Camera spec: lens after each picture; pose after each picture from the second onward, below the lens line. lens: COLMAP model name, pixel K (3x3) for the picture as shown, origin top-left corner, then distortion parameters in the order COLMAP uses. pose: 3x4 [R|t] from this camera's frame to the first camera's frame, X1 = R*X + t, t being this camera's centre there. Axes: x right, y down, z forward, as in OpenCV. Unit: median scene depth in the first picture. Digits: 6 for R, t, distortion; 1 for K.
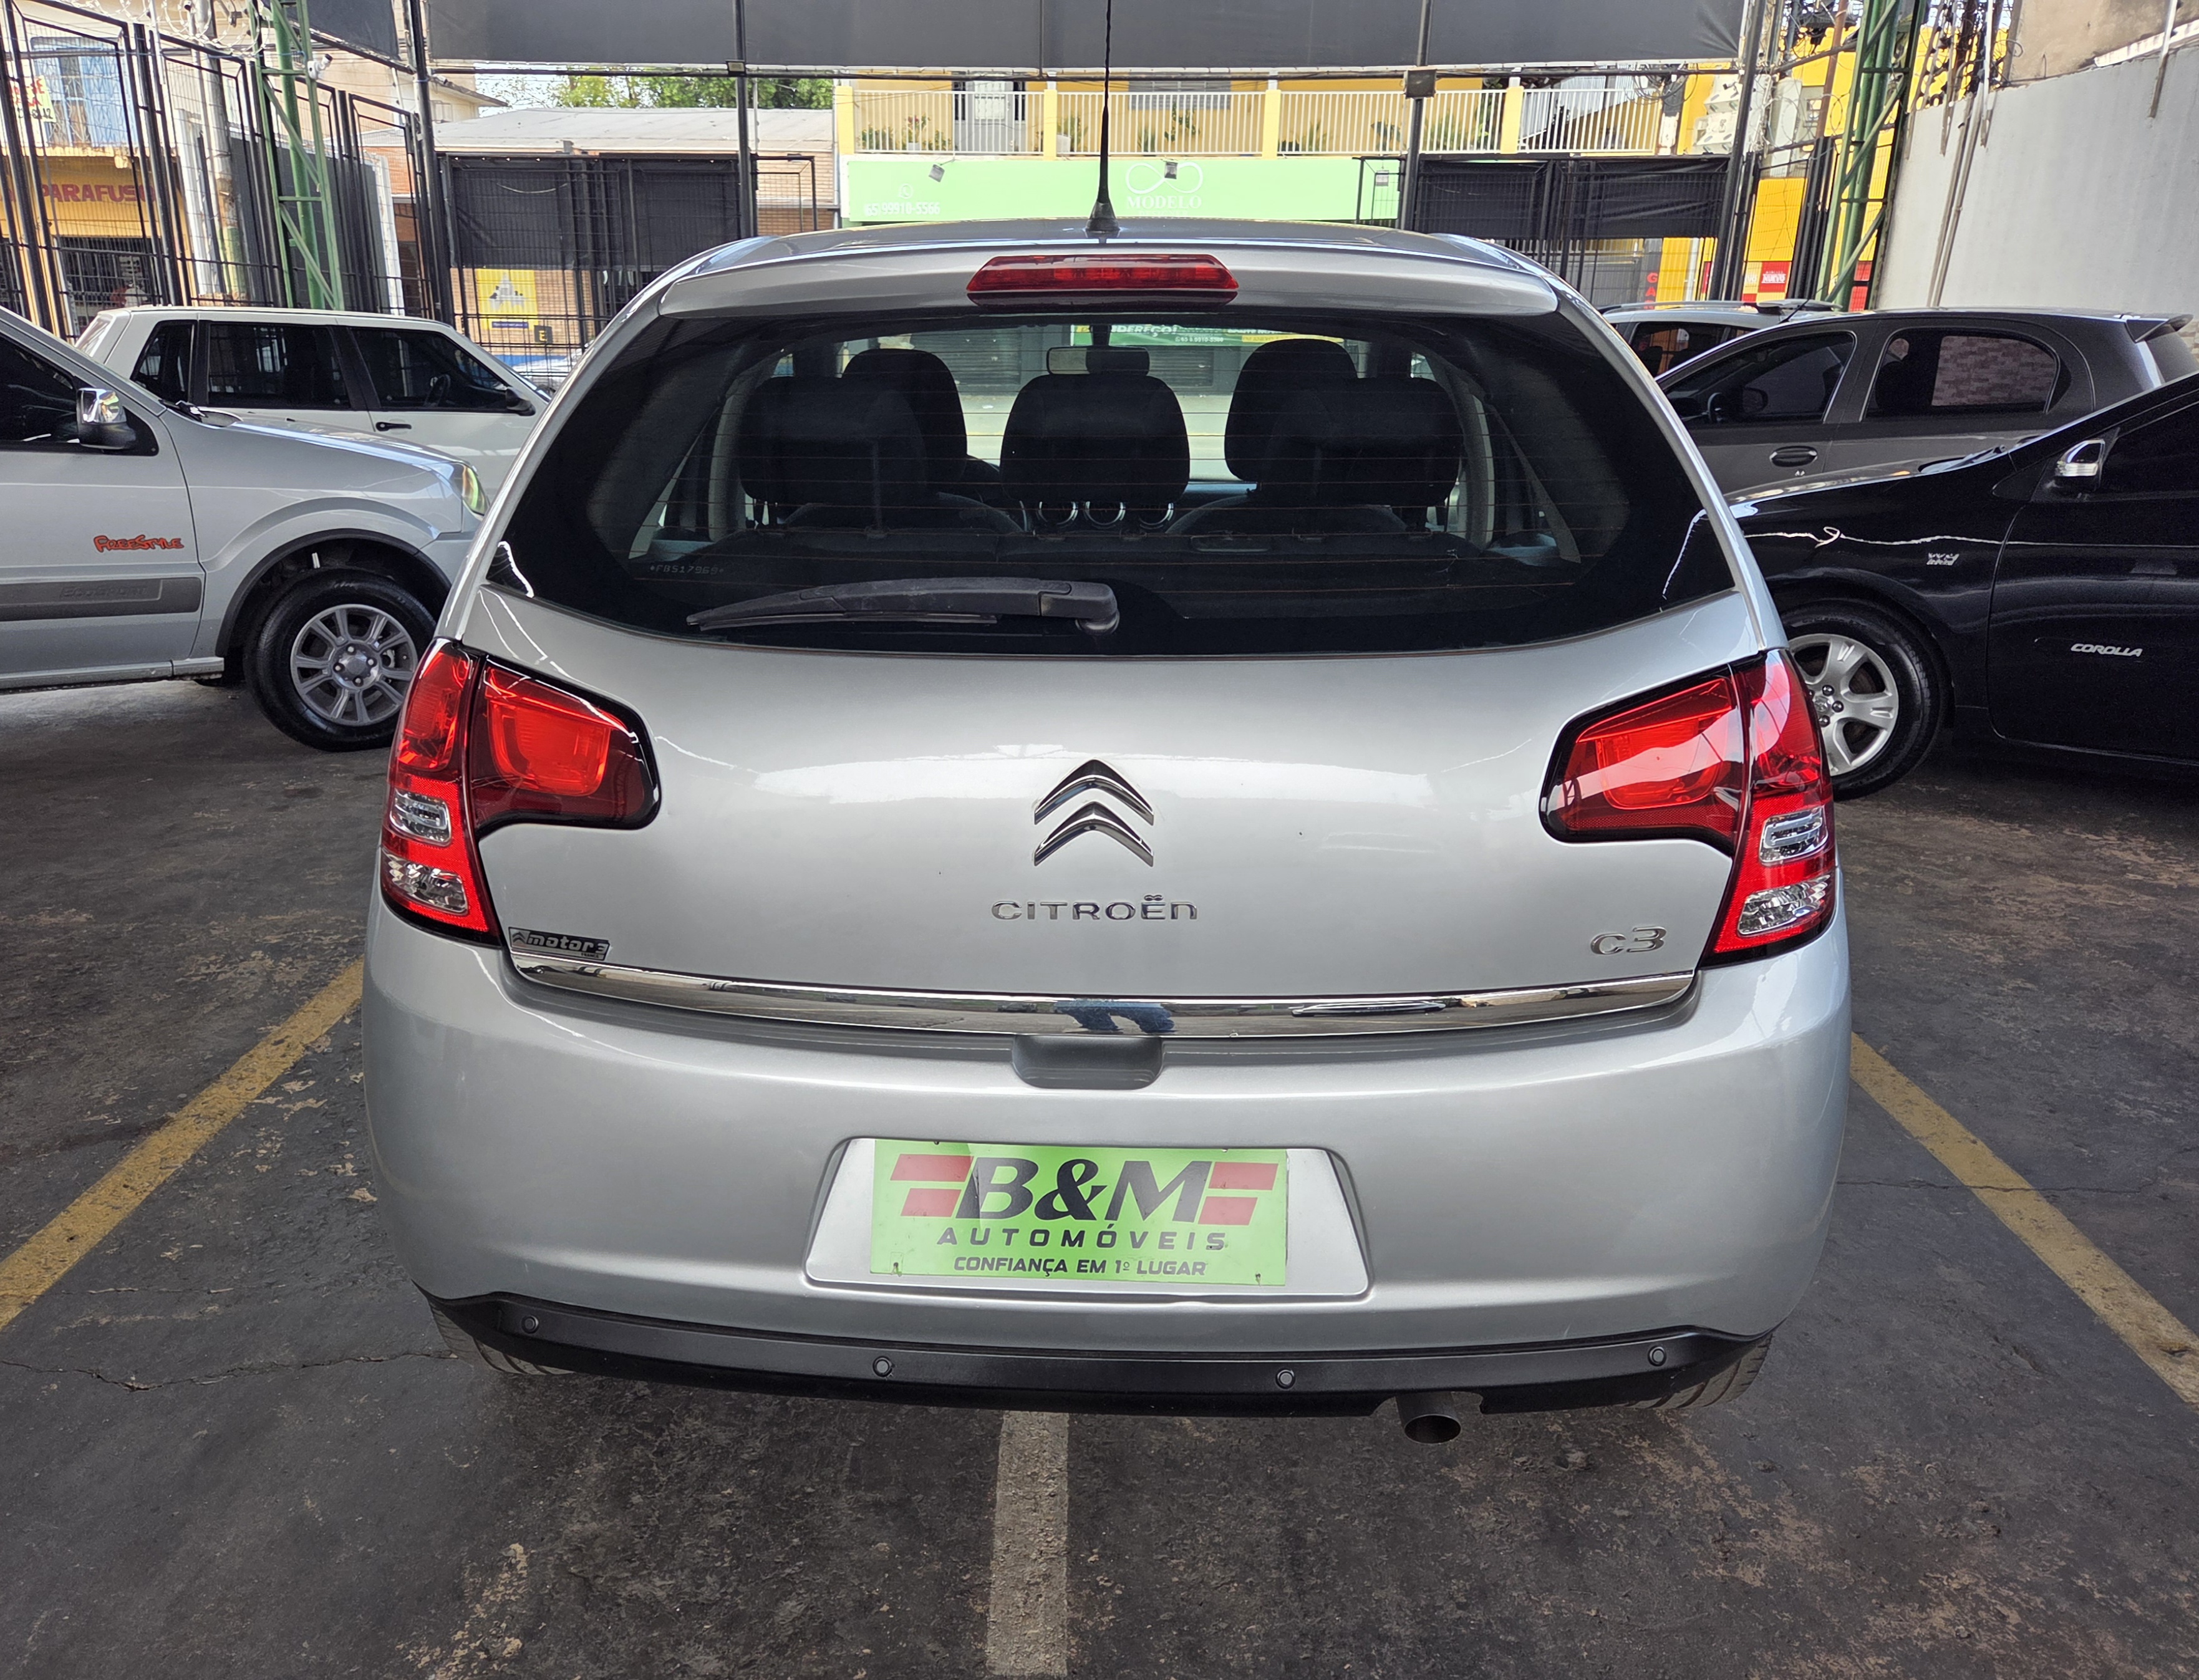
lens RADIAL K [[1694.2, 0, 1041.5], [0, 1694.2, 914.3], [0, 0, 1]] dist [0.029516, -0.011661]
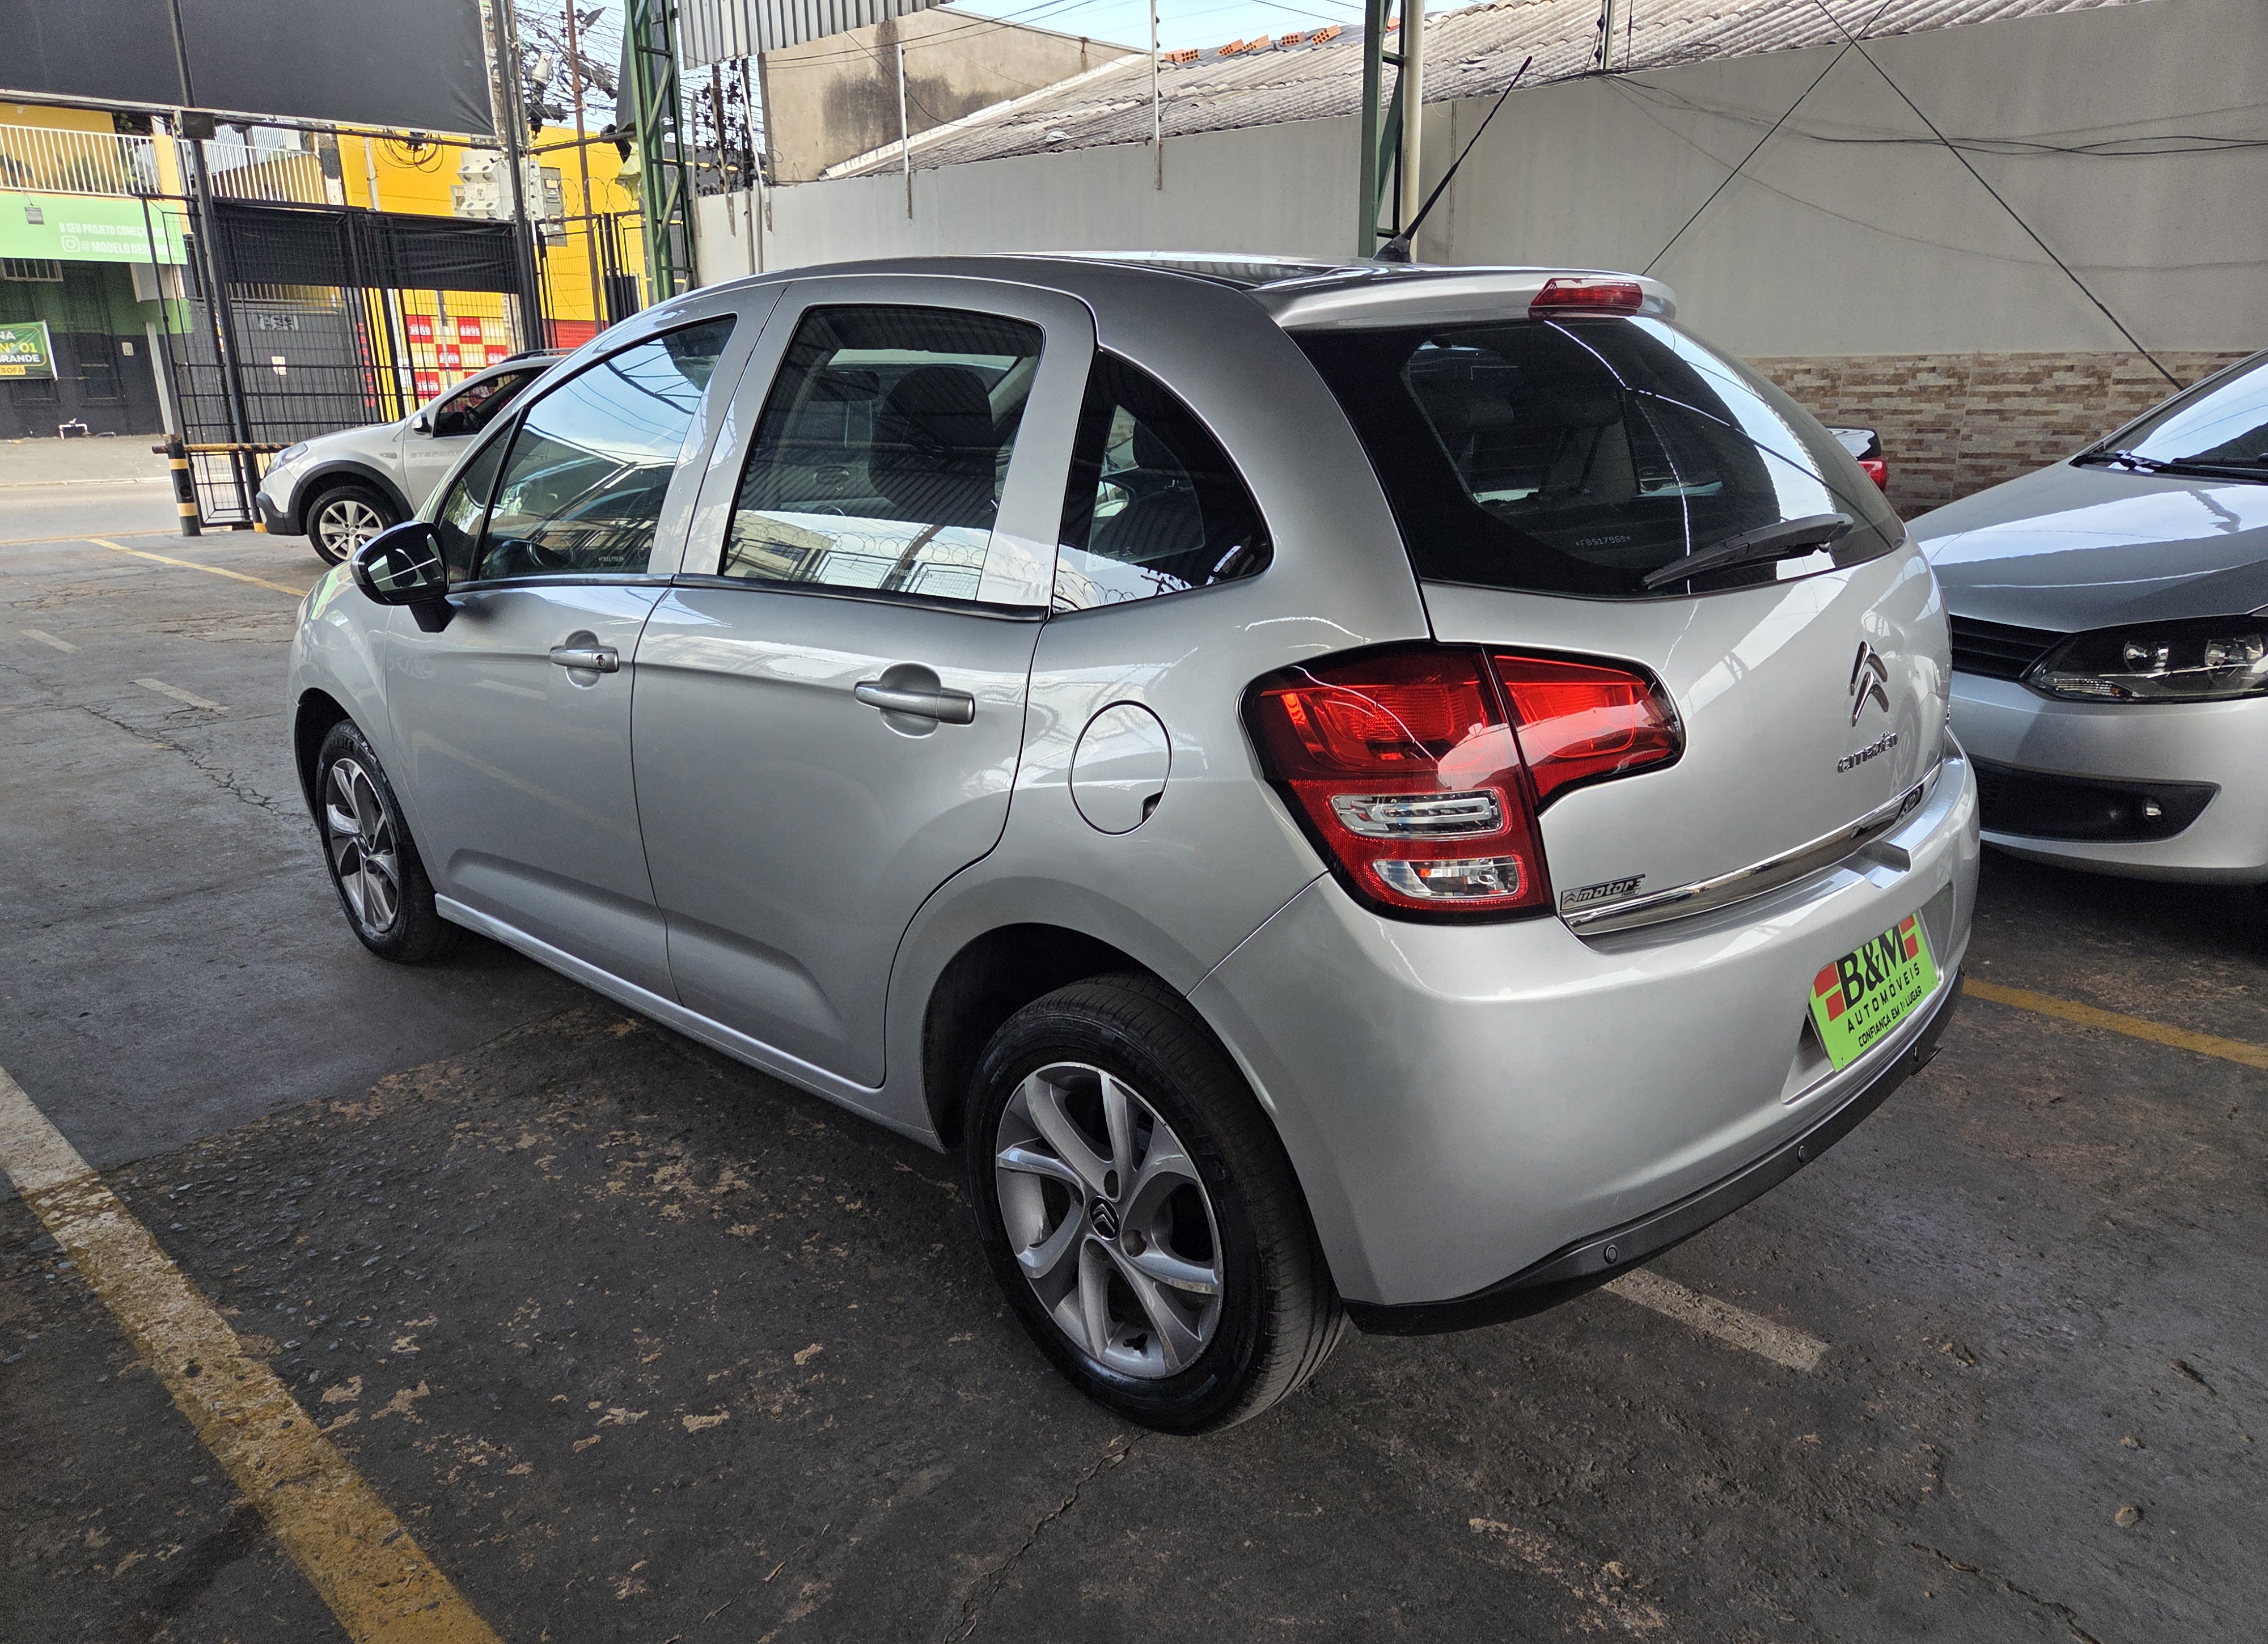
lens RADIAL K [[1529.7, 0, 1128.4], [0, 1529.7, 849.8], [0, 0, 1]] dist [0.031772, -0.000956]
pose [[0.669538, -0.229216, 0.706526, -0.181575], [0.254231, 0.964462, 0.071976, -0.024187], [-0.697916, 0.131430, 0.704017, 0.080357]]
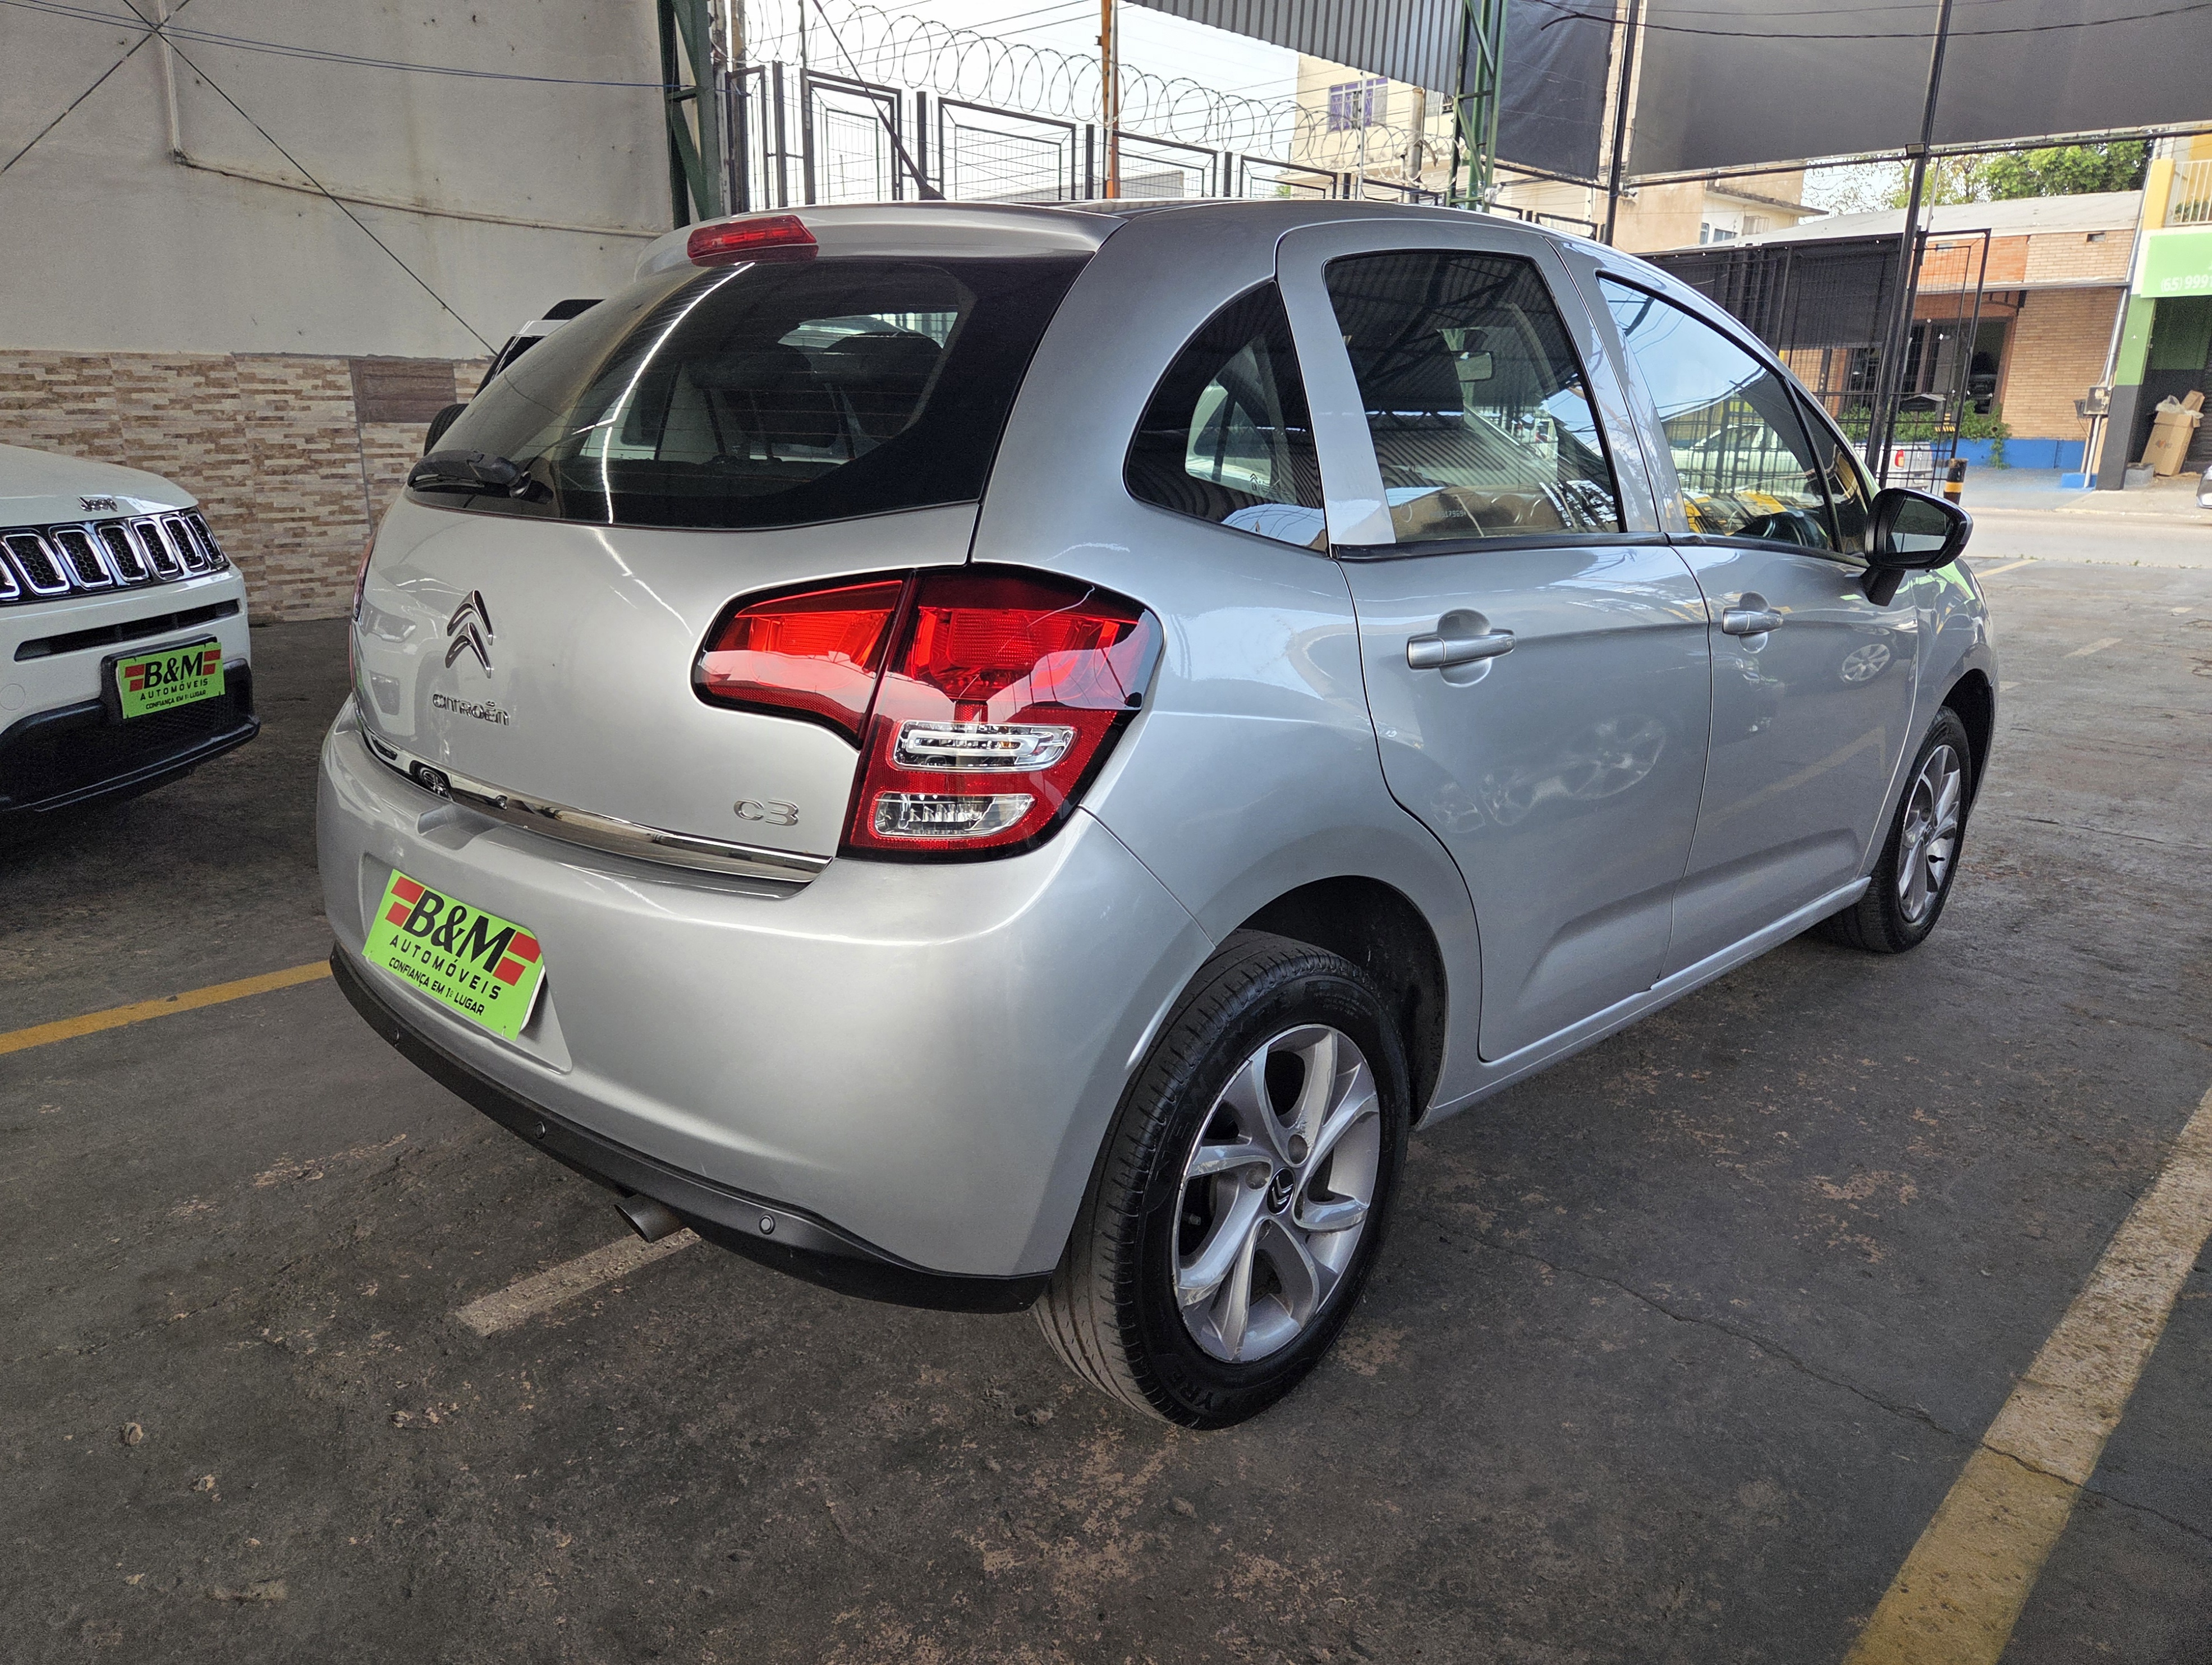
lens RADIAL K [[1504.9, 0, 1061.7], [0, 1504.9, 828.0], [0, 0, 1]] dist [0.063992, -0.053124]
pose [[0.742702, 0.173791, -0.646677, 0.162627], [-0.218521, 0.975767, 0.011262, -0.003699], [0.632964, 0.132948, 0.762681, 0.060559]]
